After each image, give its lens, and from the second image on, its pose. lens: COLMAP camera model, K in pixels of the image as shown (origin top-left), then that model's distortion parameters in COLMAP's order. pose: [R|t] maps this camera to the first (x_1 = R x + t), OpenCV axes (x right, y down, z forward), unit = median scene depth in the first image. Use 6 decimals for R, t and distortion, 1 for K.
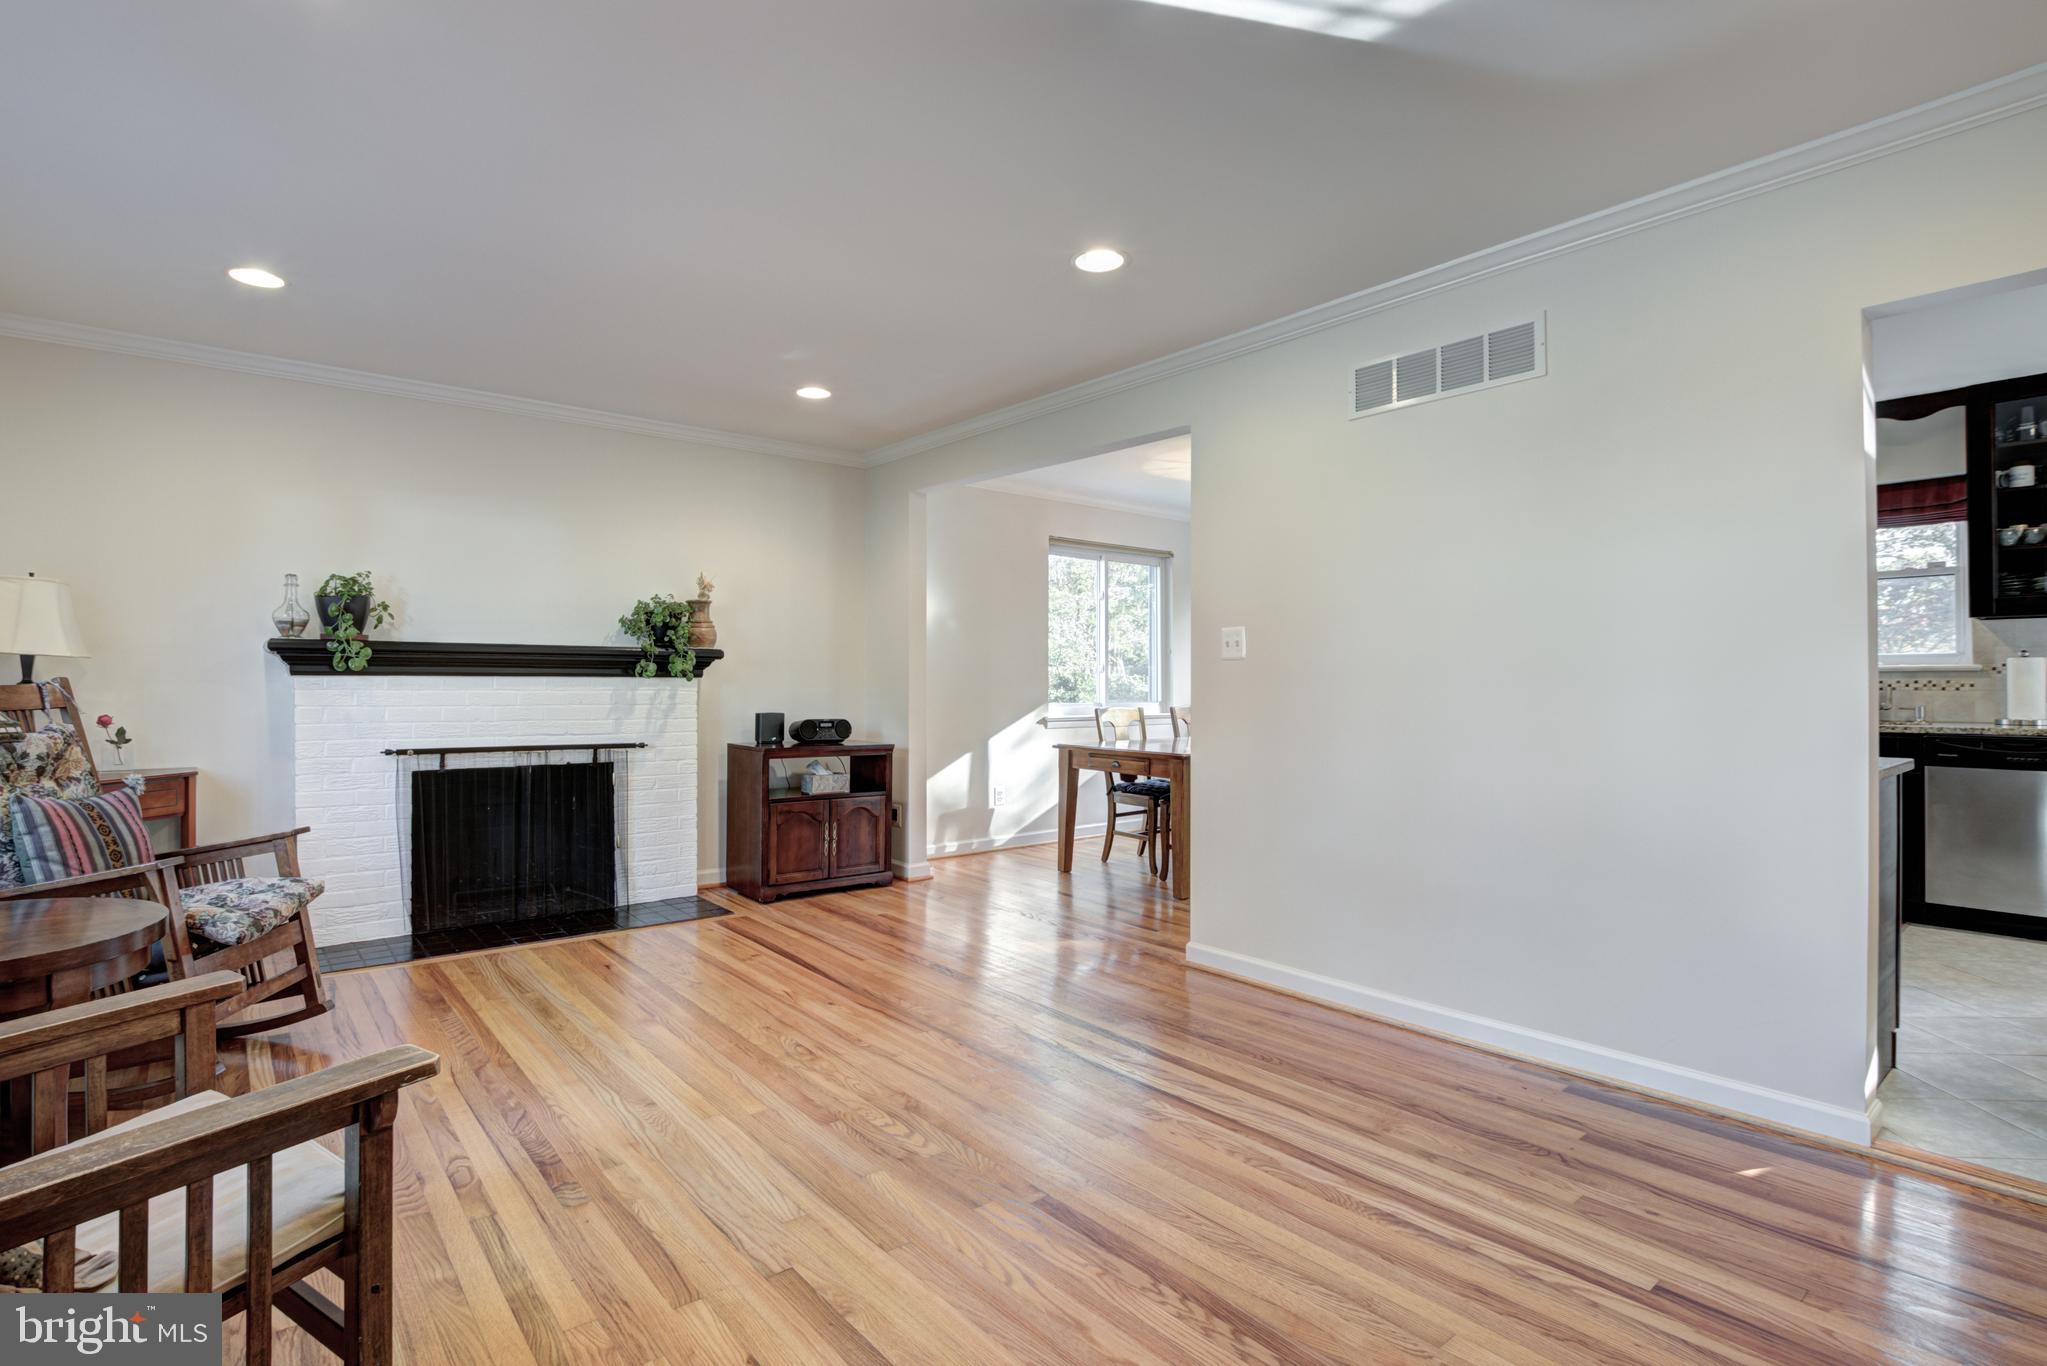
lens RADIAL K [[992.0, 0, 990.9], [0, 992.0, 682.1], [0, 0, 1]] dist [-0.030671, 0.002622]
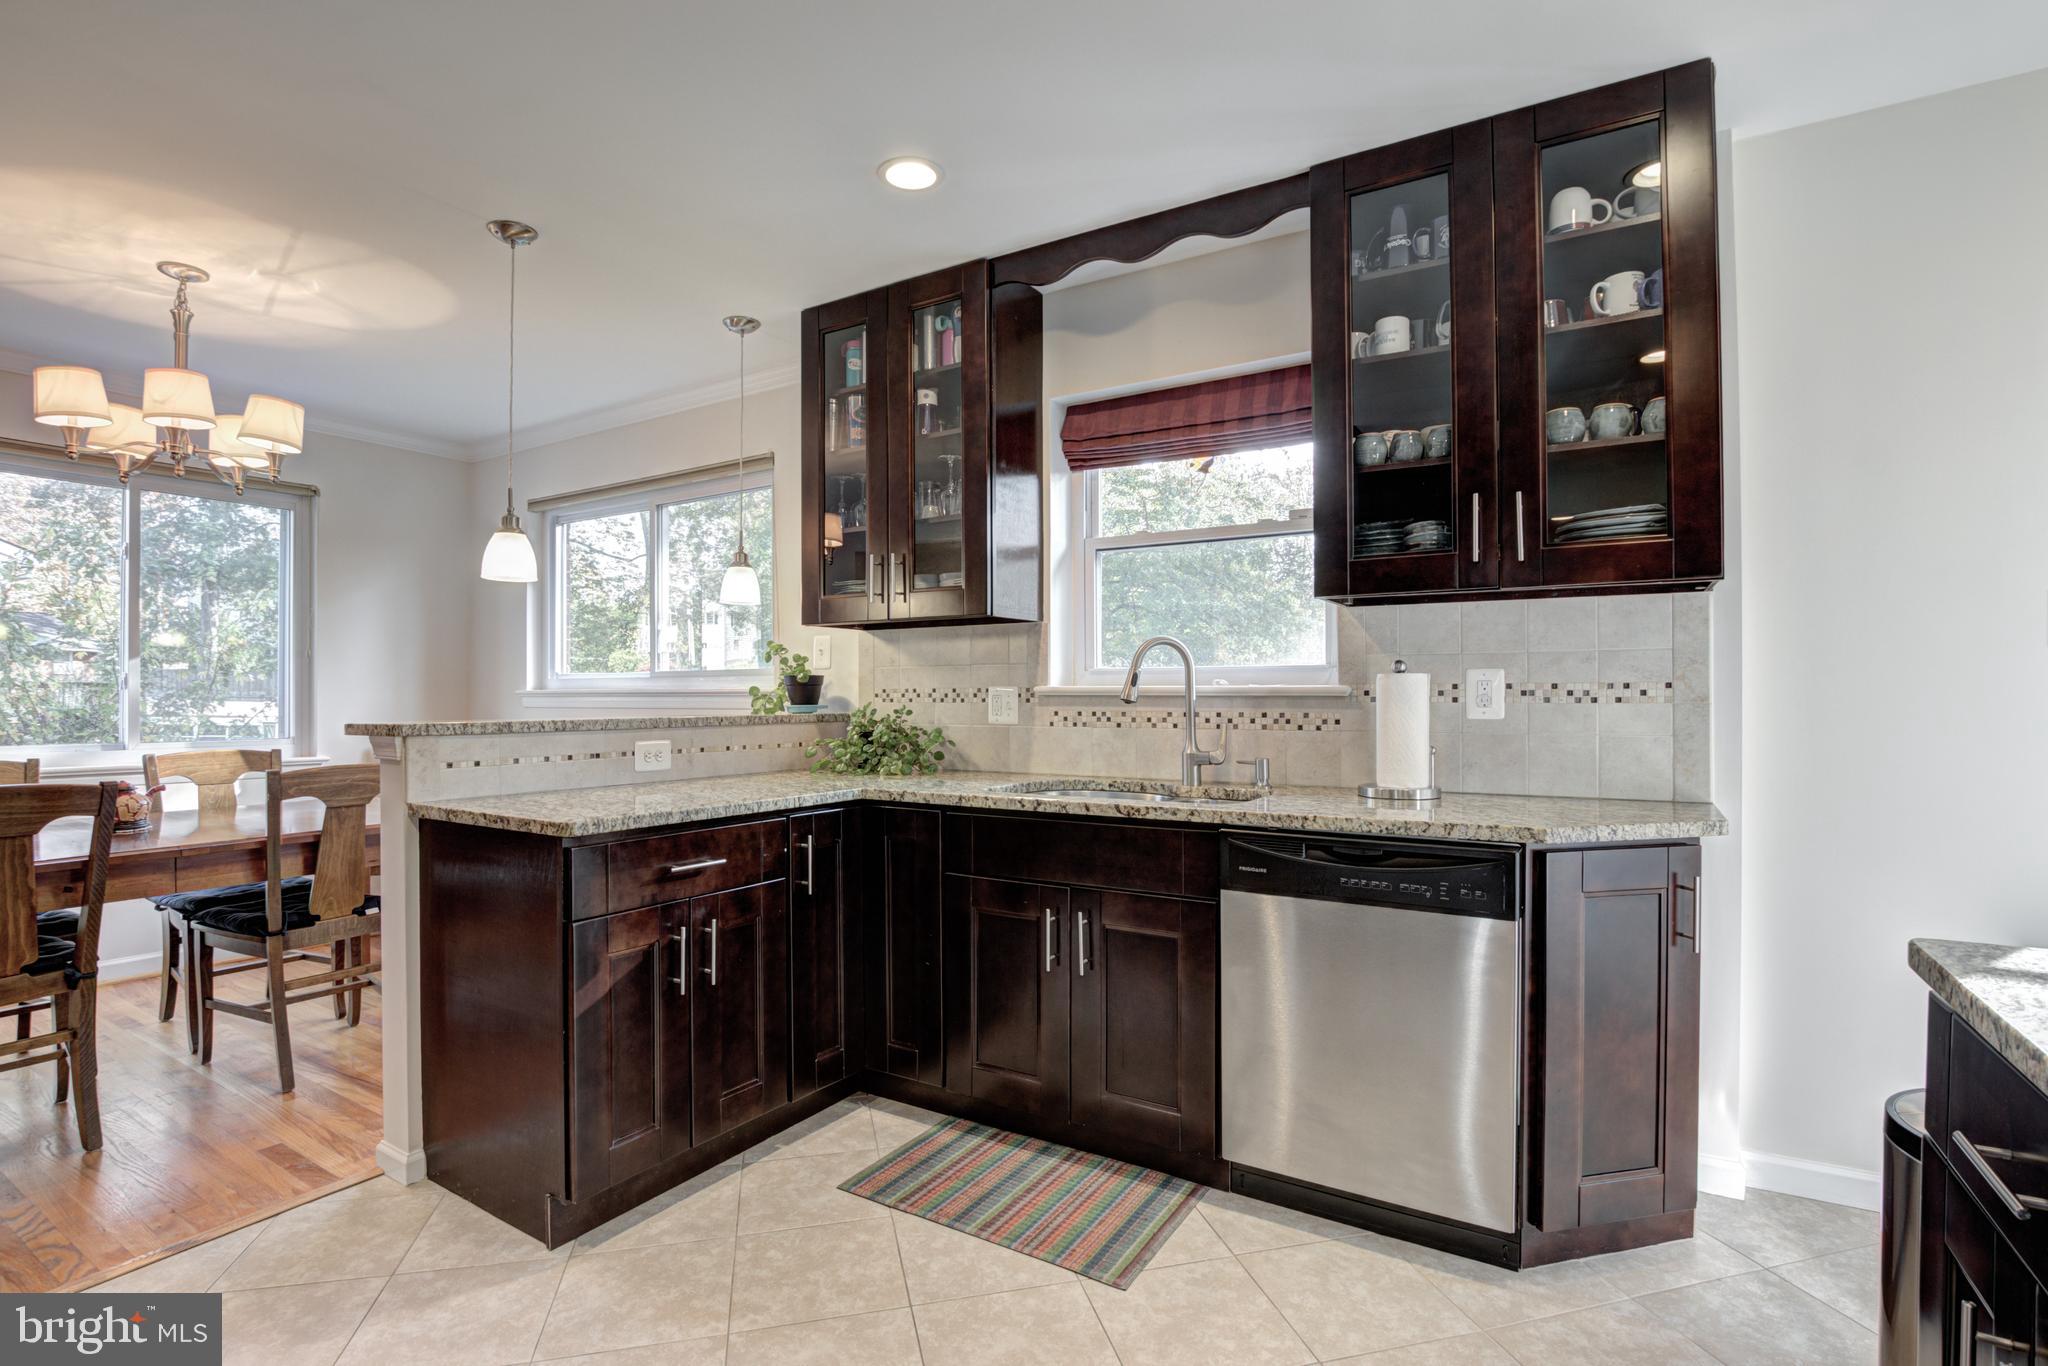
lens RADIAL K [[959.2, 0, 1010.3], [0, 959.2, 701.0], [0, 0, 1]] dist [-0.039062, 0.006628]
pose [[0.942547, 0.000523, 0.334074, 0.685829], [-0.003155, 0.999968, 0.007335, -0.013625], [-0.334060, -0.007967, 0.942518, 0.560623]]
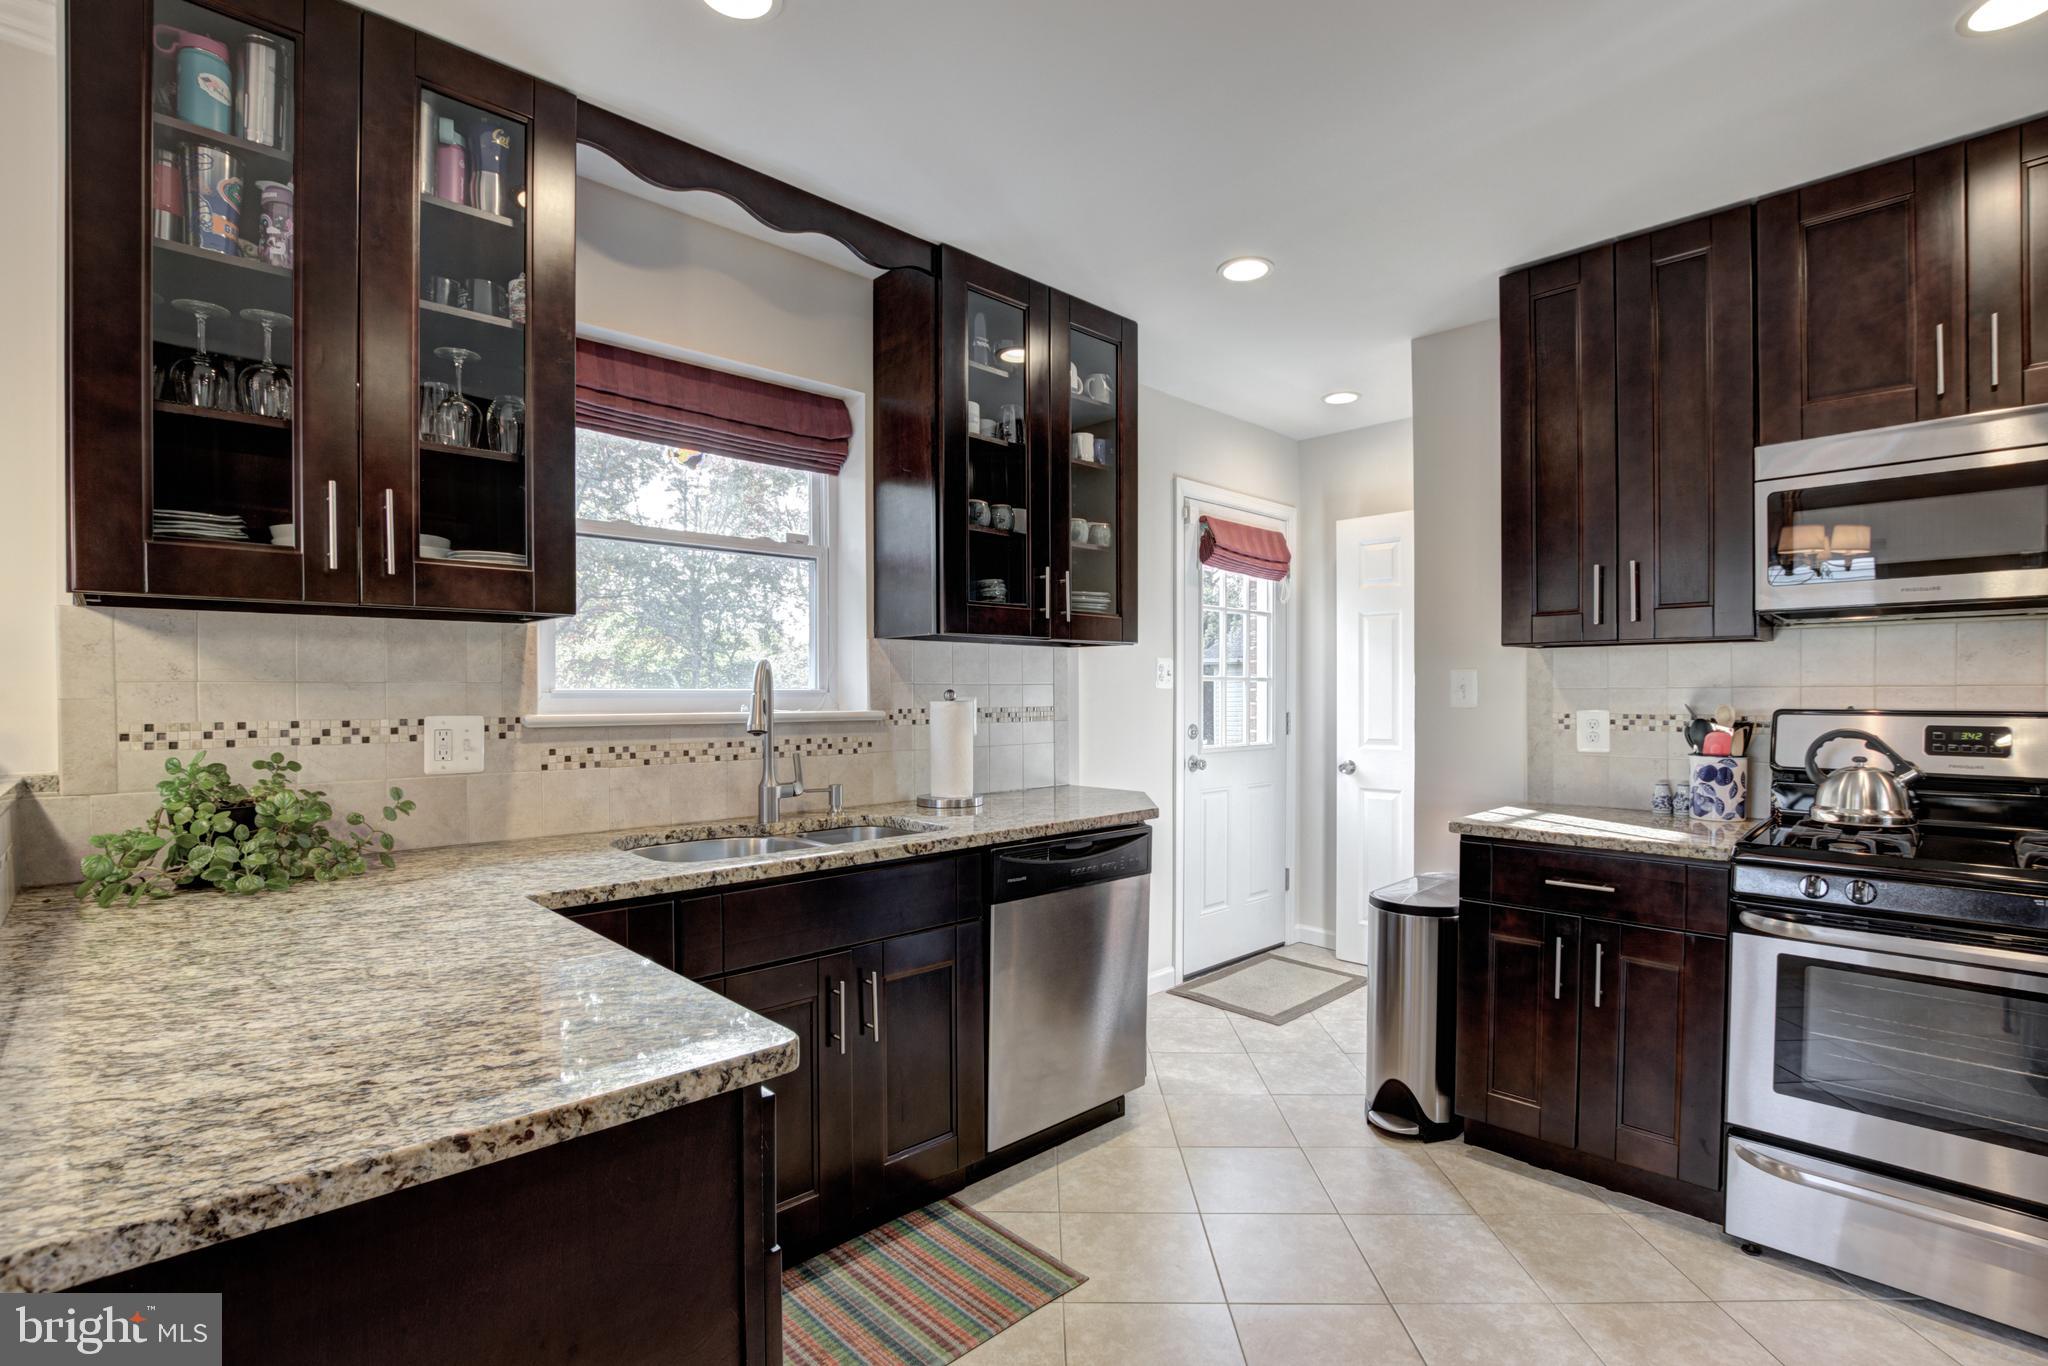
lens RADIAL K [[959.2, 0, 1033.5], [0, 959.2, 706.6], [0, 0, 1]] dist [-0.039062, 0.006628]
pose [[-0.102493, -0.010836, 0.994675, 0.426545], [-0.000306, 0.999941, 0.010861, -0.029111], [-0.994734, 0.000809, -0.102490, 1.009162]]
